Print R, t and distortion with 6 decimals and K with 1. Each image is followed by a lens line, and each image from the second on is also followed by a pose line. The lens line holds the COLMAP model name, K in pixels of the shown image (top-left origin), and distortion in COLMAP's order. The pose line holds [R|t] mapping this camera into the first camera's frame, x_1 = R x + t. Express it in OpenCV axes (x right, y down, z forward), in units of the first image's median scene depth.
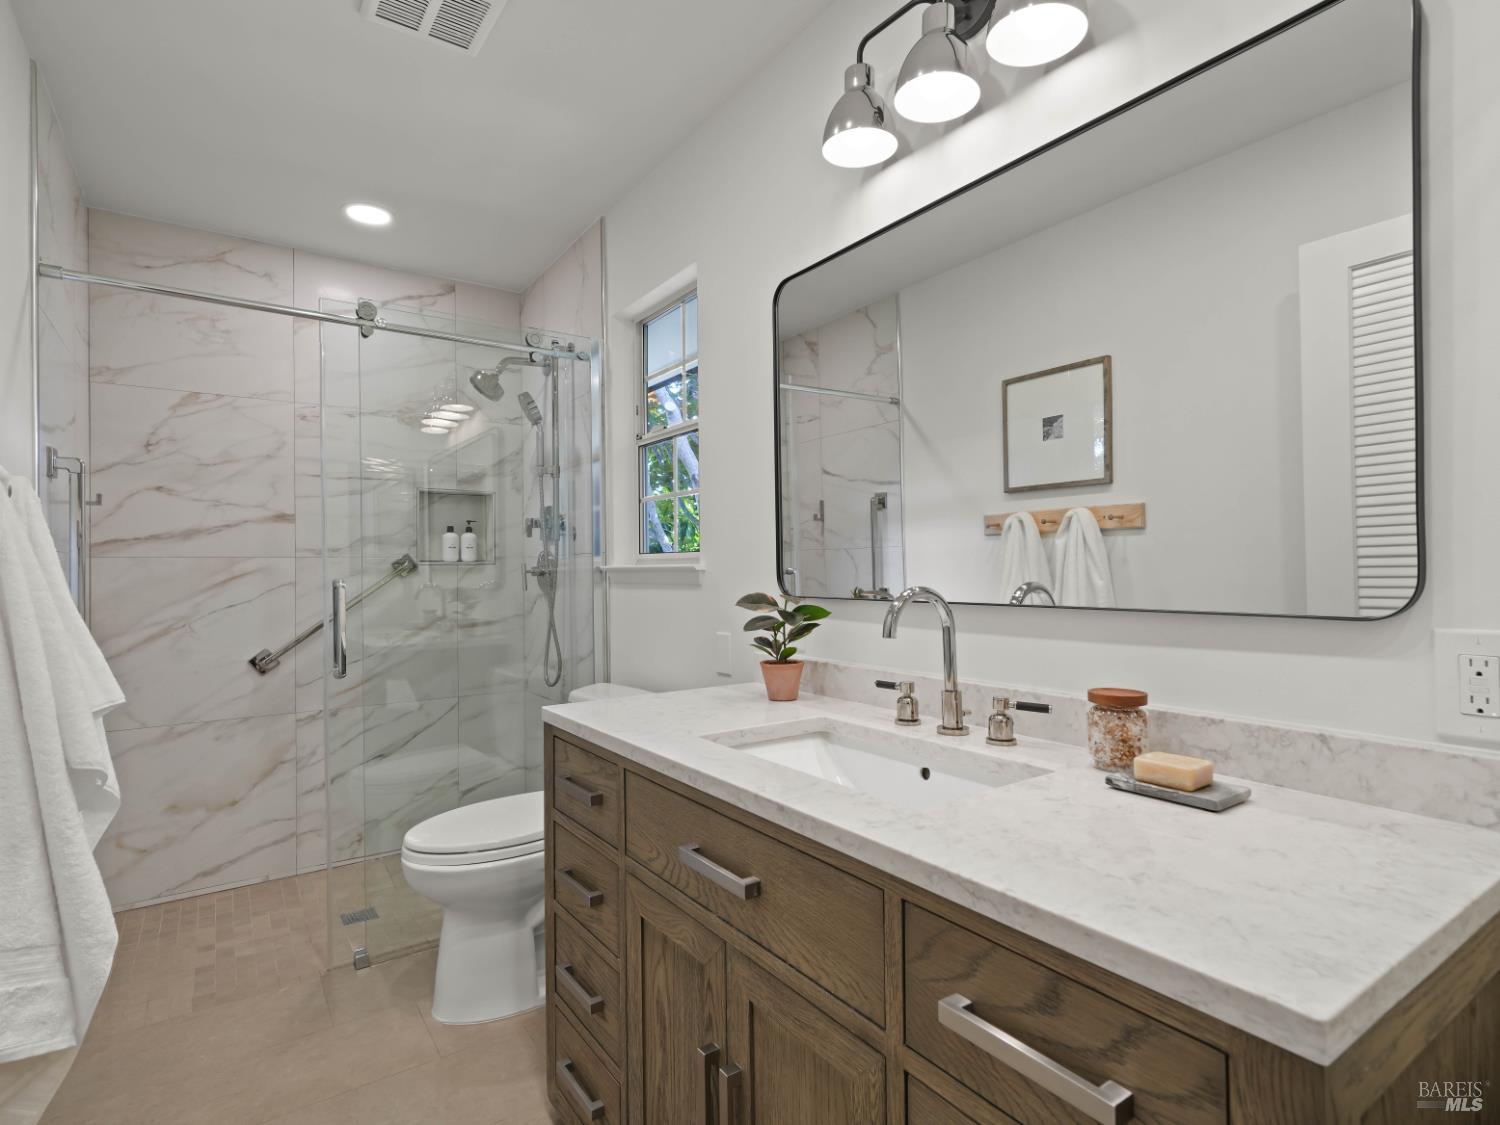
lens RADIAL K [[774.7, 0, 747.7], [0, 774.7, 561.6], [0, 0, 1]] dist [0.011042, -0.000128]
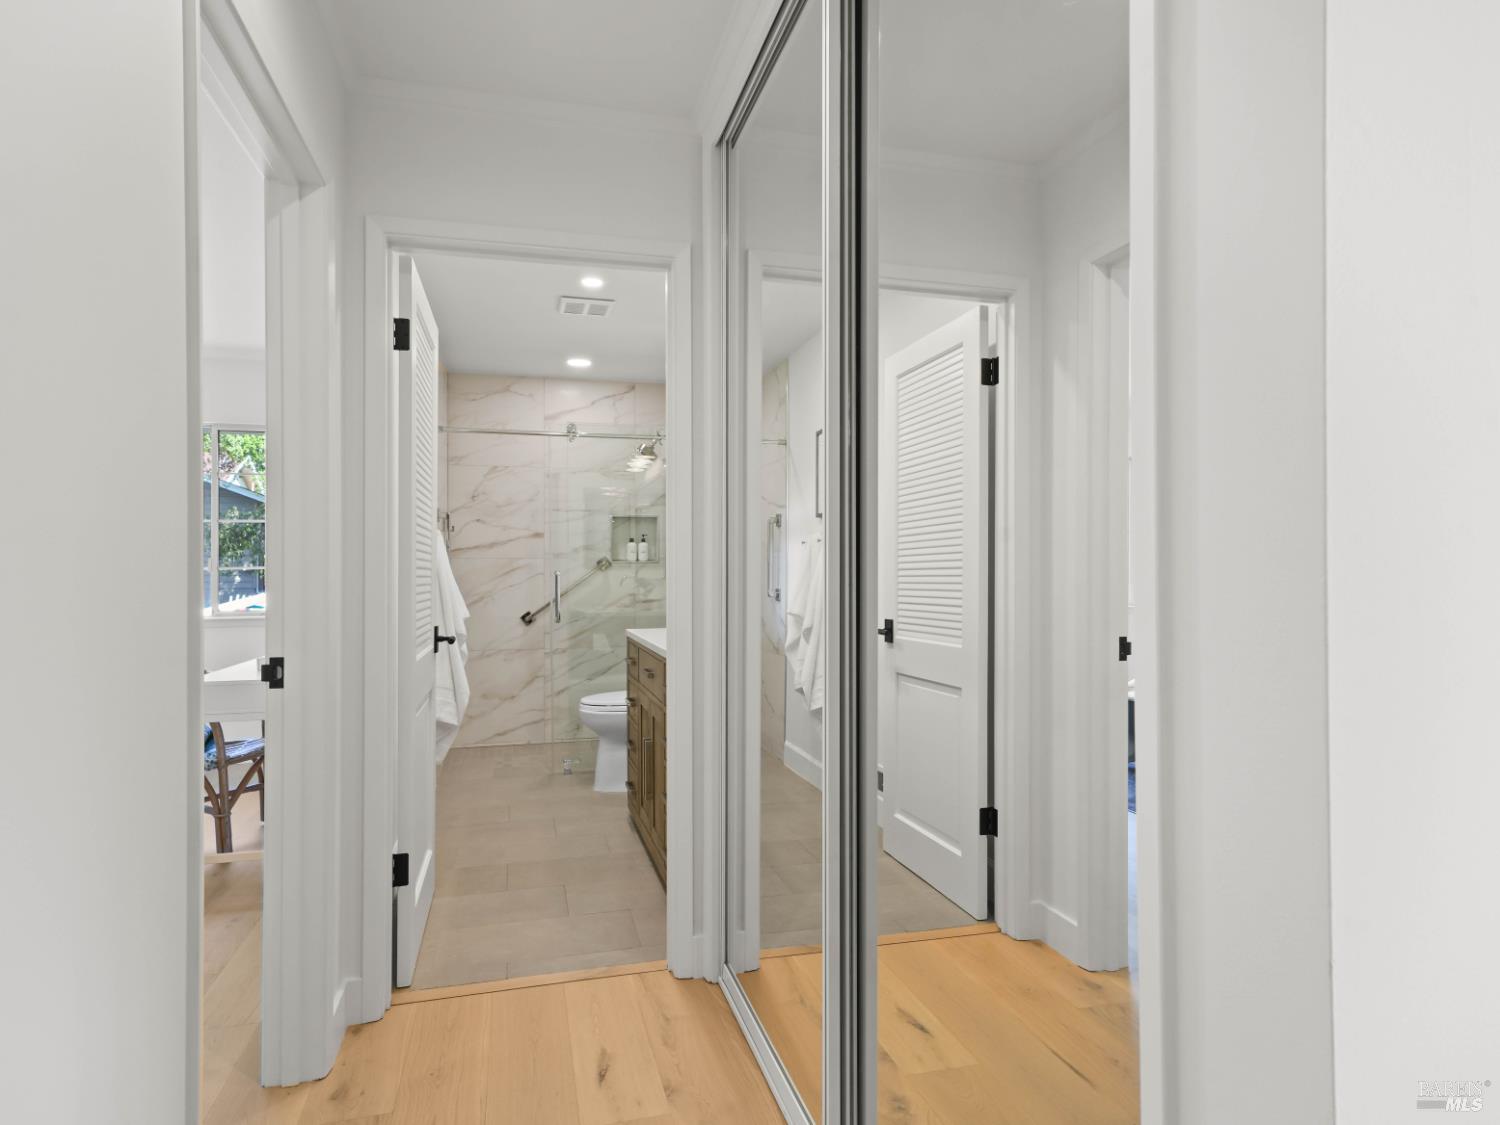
lens RADIAL K [[884.6, 0, 750.0], [0, 884.6, 562.5], [0, 0, 1]] dist [0.001206, 0.000125]
pose [[0.942102, 0.007838, -0.335234, 0.513581], [-0.005539, 0.999954, 0.007814, -0.014131], [0.335280, -0.005505, 0.942102, -0.703272]]
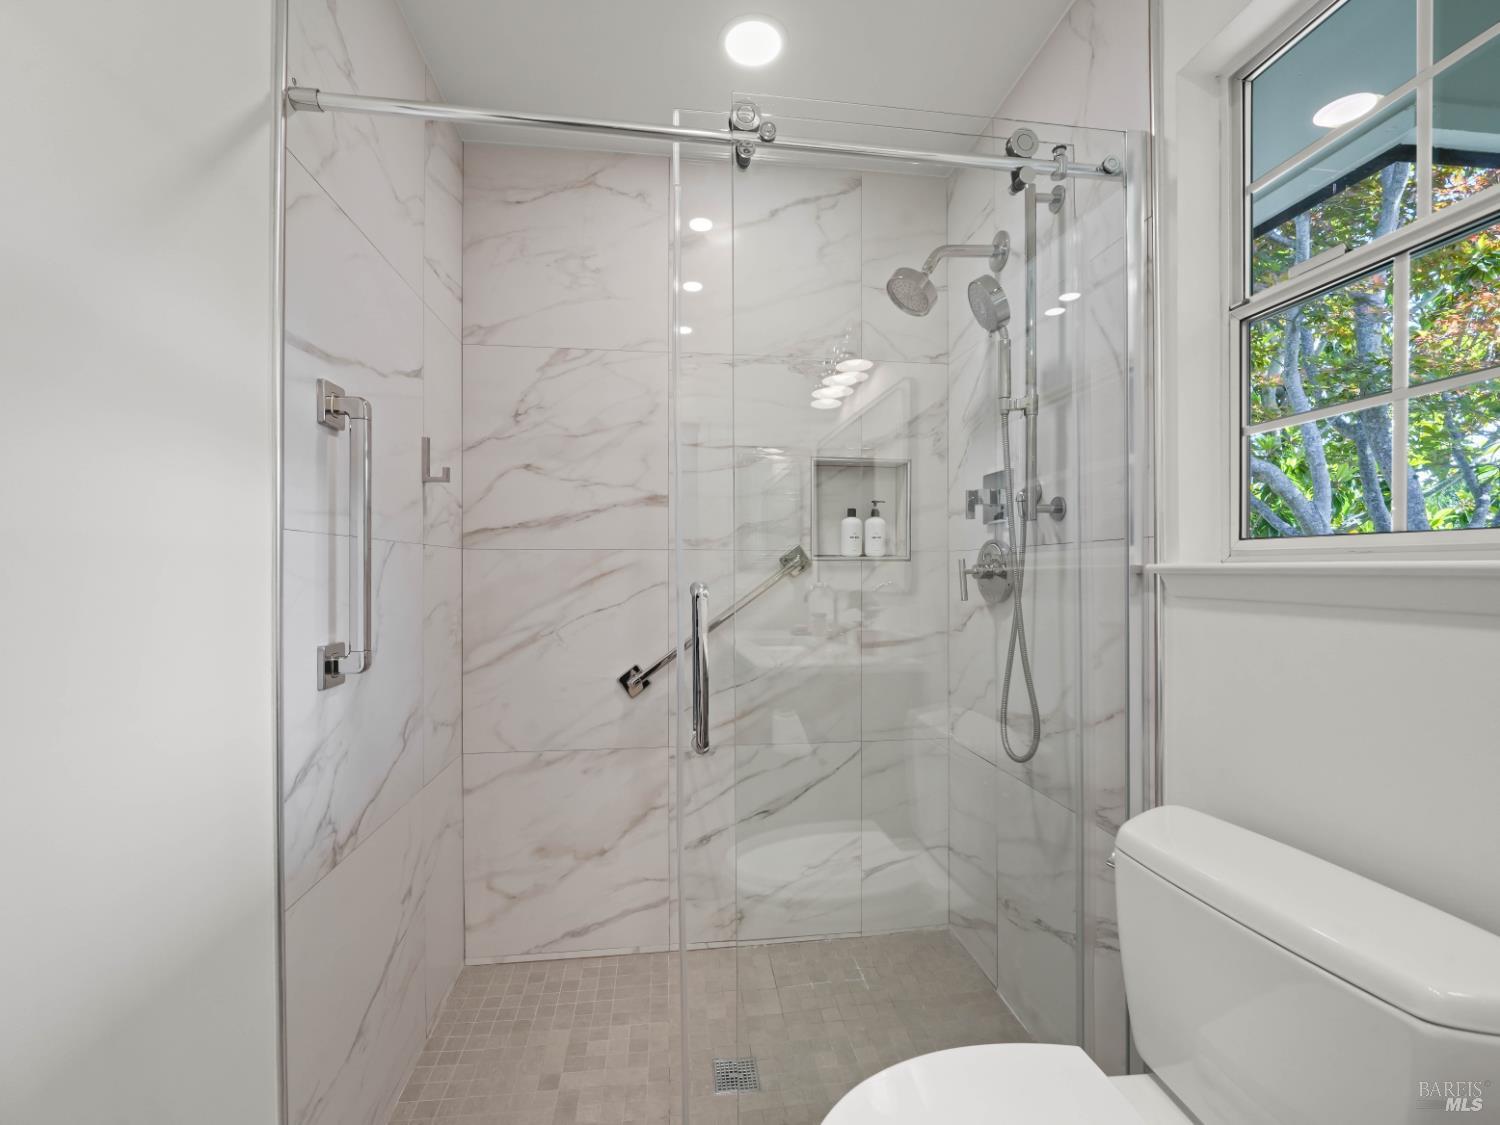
lens RADIAL K [[623.2, 0, 745.9], [0, 623.2, 567.1], [0, 0, 1]] dist [-0.015667, -0.000335]
pose [[0.886604, 0.009458, -0.462432, -0.229368], [-0.004870, 0.999926, 0.011114, 0.004604], [0.462503, -0.007601, 0.886585, 0.494689]]
